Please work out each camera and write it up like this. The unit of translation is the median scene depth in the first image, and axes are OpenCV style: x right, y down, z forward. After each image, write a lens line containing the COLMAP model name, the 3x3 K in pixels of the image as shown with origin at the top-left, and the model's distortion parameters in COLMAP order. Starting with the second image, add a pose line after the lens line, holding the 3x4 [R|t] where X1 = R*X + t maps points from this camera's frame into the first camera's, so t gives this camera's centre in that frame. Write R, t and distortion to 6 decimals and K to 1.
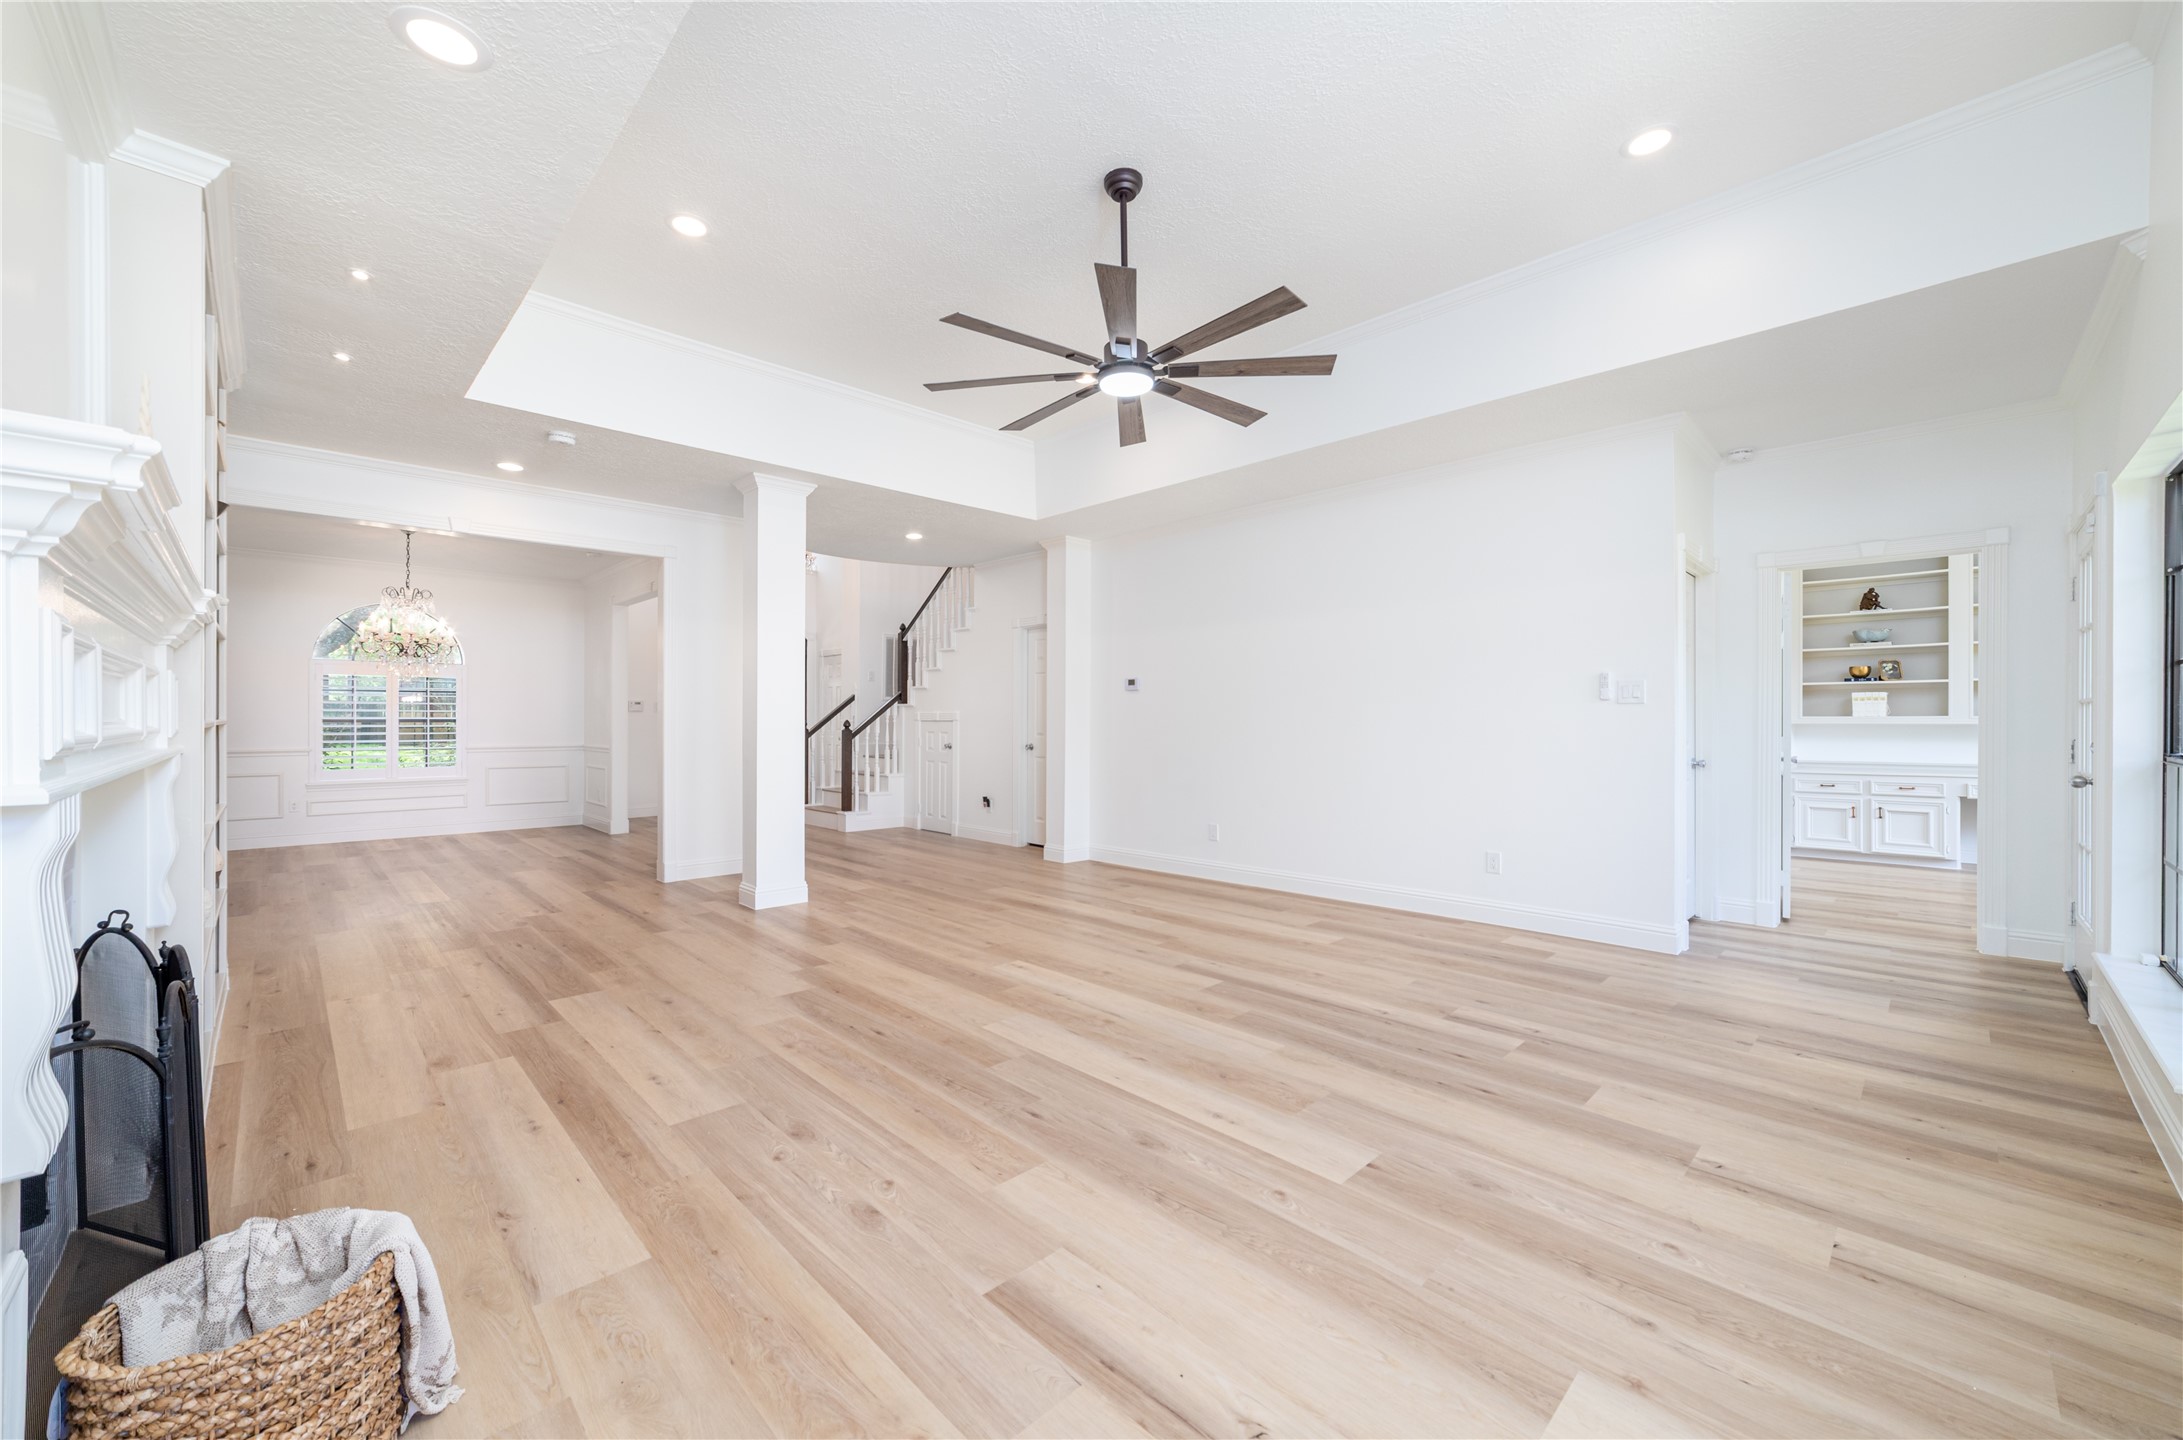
lens RADIAL K [[832.3, 0, 1091.5], [0, 832.3, 720.0], [0, 0, 1]] dist [-0.001148, 0.000252]
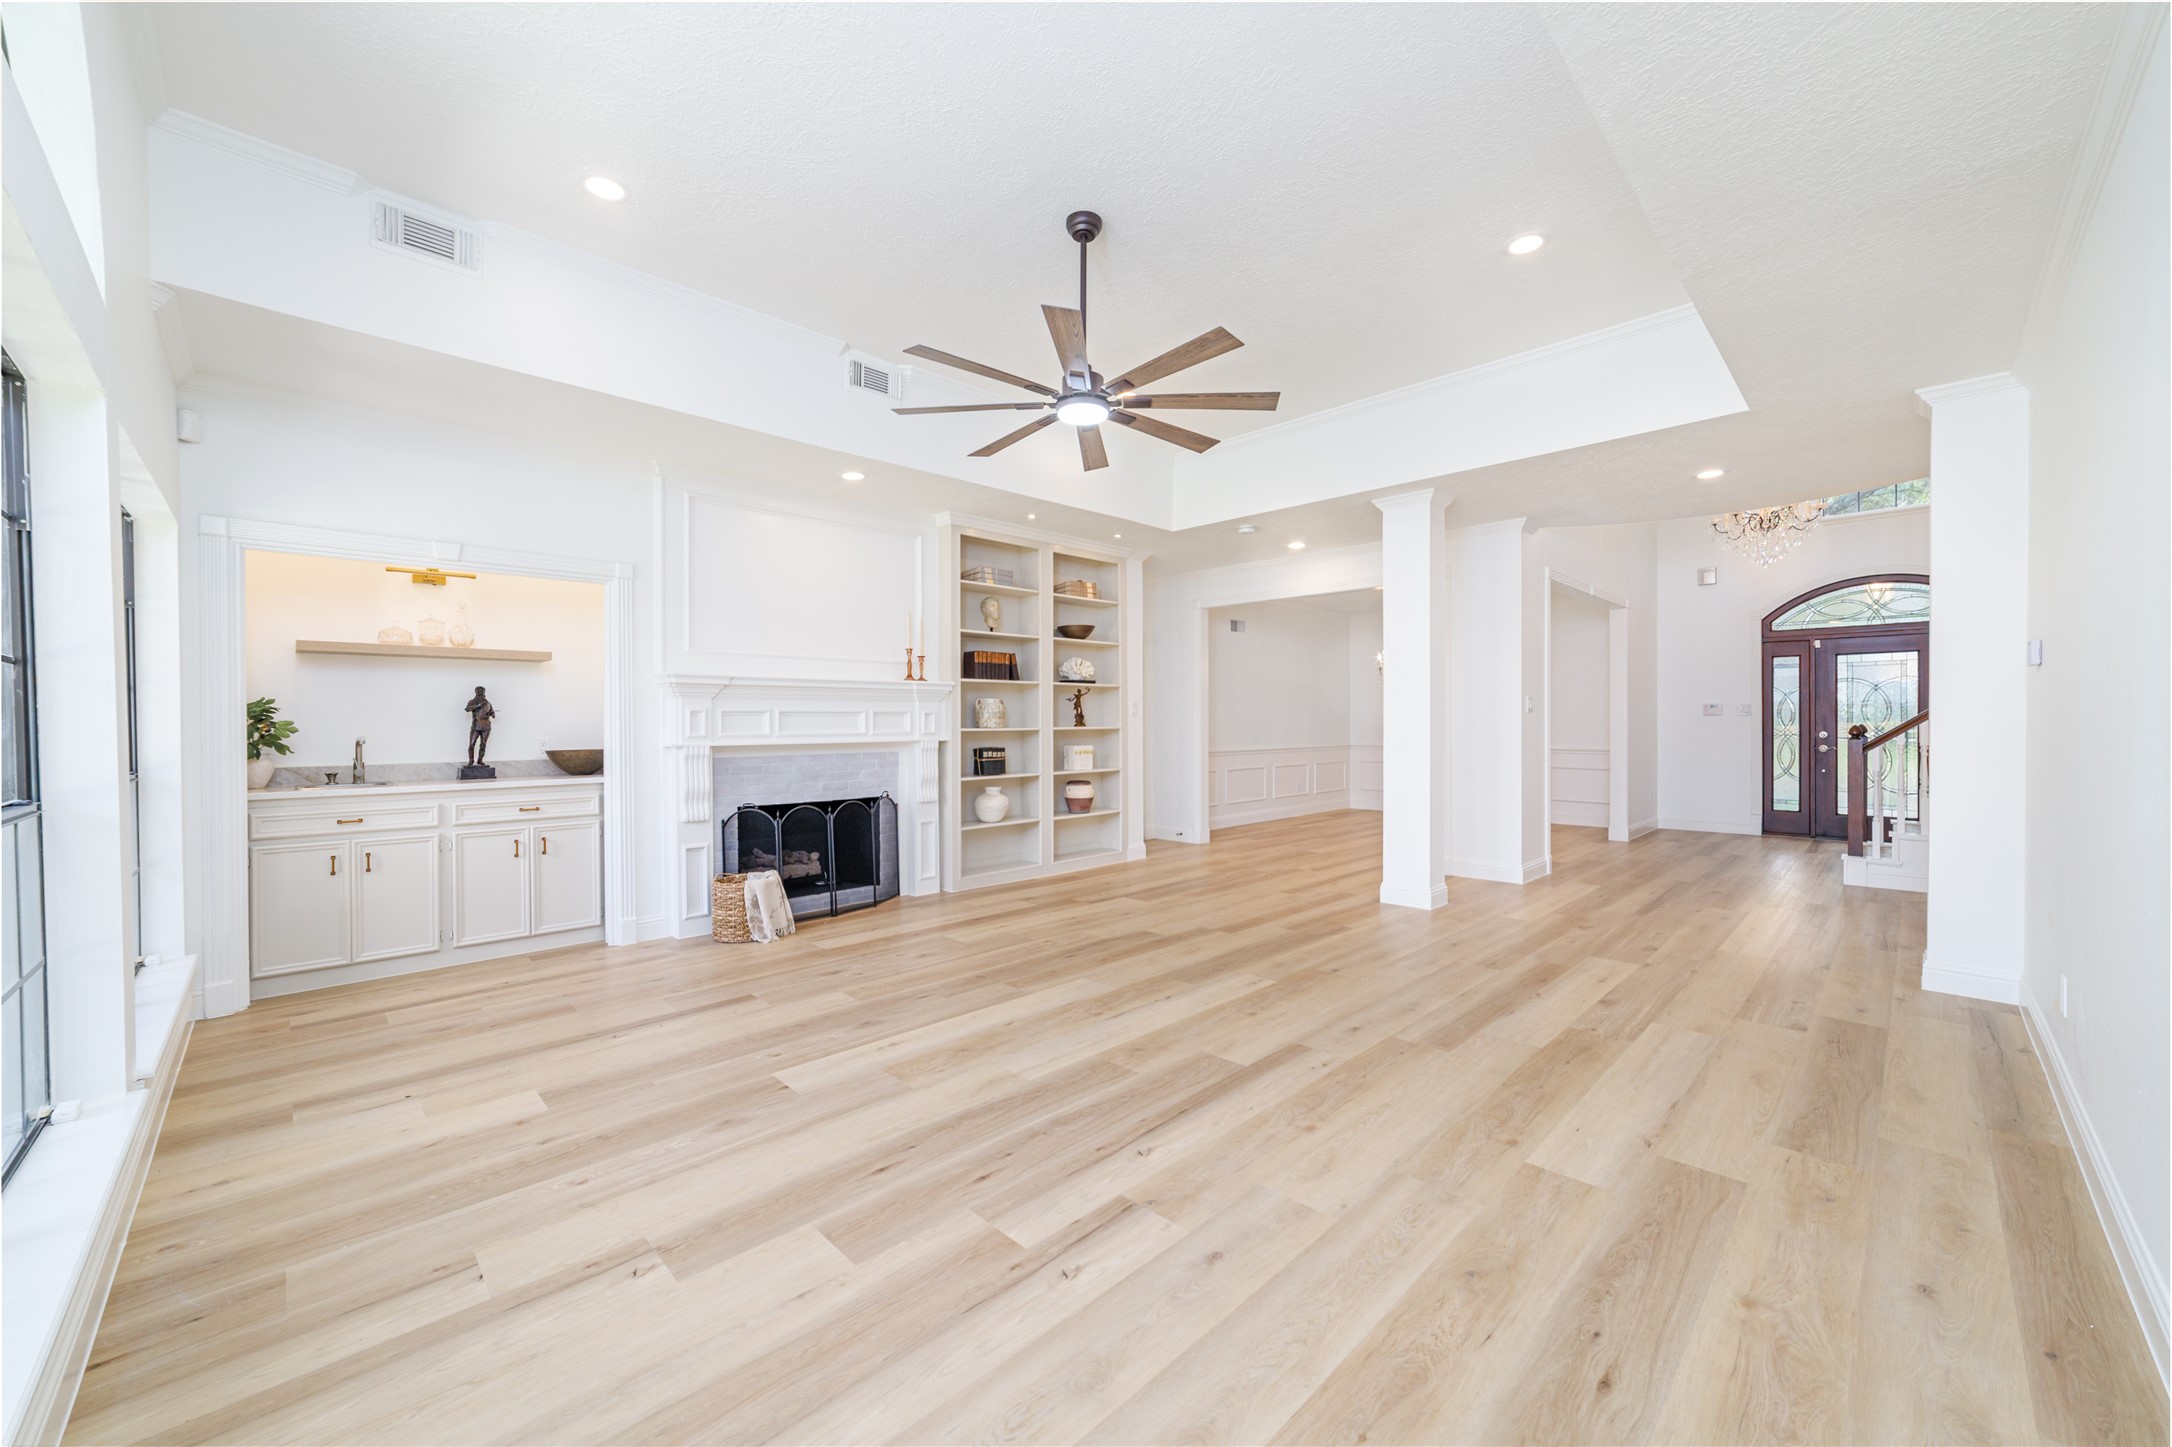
lens RADIAL K [[818.0, 0, 1086.0], [0, 818.0, 723.5], [0, 0, 1]] dist [-0.000179, -0.000038]
pose [[0.004245, -0.006350, -0.999971, 1.235951], [0.011434, 0.999915, -0.006301, -0.003931], [0.999926, -0.011407, 0.004317, 1.136790]]
